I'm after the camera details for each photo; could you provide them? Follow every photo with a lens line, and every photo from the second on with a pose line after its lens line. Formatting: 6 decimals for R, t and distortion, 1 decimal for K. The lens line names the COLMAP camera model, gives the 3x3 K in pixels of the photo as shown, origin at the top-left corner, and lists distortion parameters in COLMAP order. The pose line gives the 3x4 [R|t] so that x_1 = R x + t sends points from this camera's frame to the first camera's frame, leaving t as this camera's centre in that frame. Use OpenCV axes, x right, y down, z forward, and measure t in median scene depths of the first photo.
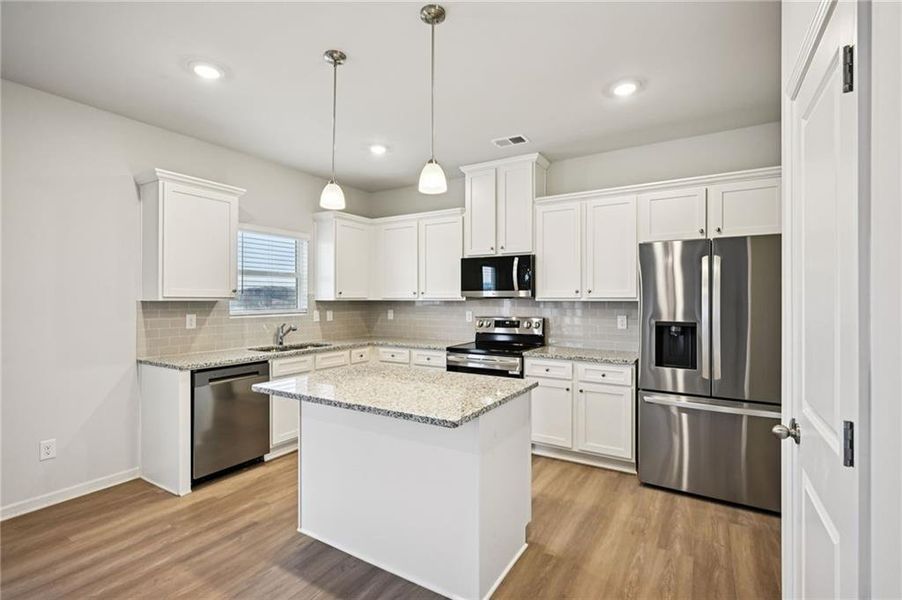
lens RADIAL K [[419.3, 0, 453.6], [0, 419.3, 299.2], [0, 0, 1]] dist [-0.002607, -0.000224]
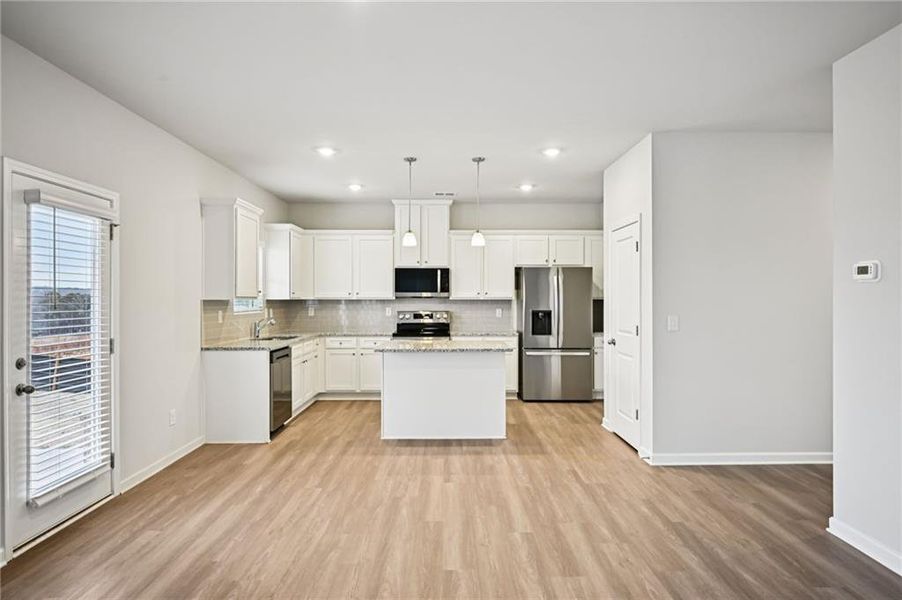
lens RADIAL K [[512.6, 0, 451.0], [0, 512.6, 300.0], [0, 0, 1]] dist [0.000844, 0.000090]
pose [[0.847302, -0.001409, 0.531109, -0.765325], [0.000114, 0.999997, 0.002471, 0.001314], [-0.531111, -0.002033, 0.847300, -0.538527]]
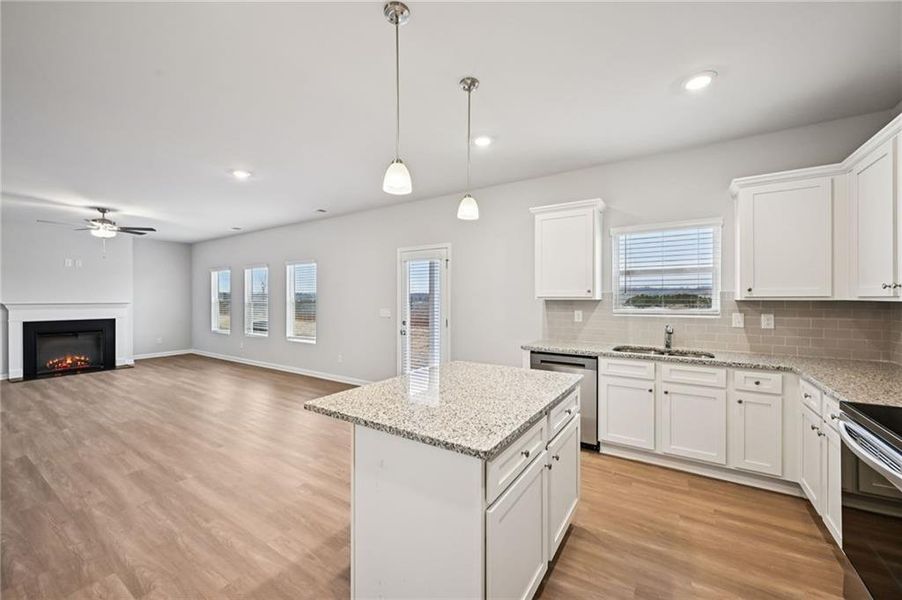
lens RADIAL K [[352.7, 0, 453.6], [0, 352.7, 297.2], [0, 0, 1]] dist [0.000121, -0.000052]
pose [[-0.027007, -0.001498, -0.999634, 0.400036], [0.000777, 0.999999, -0.001520, -0.002002], [0.999635, -0.000817, -0.027005, 0.588014]]
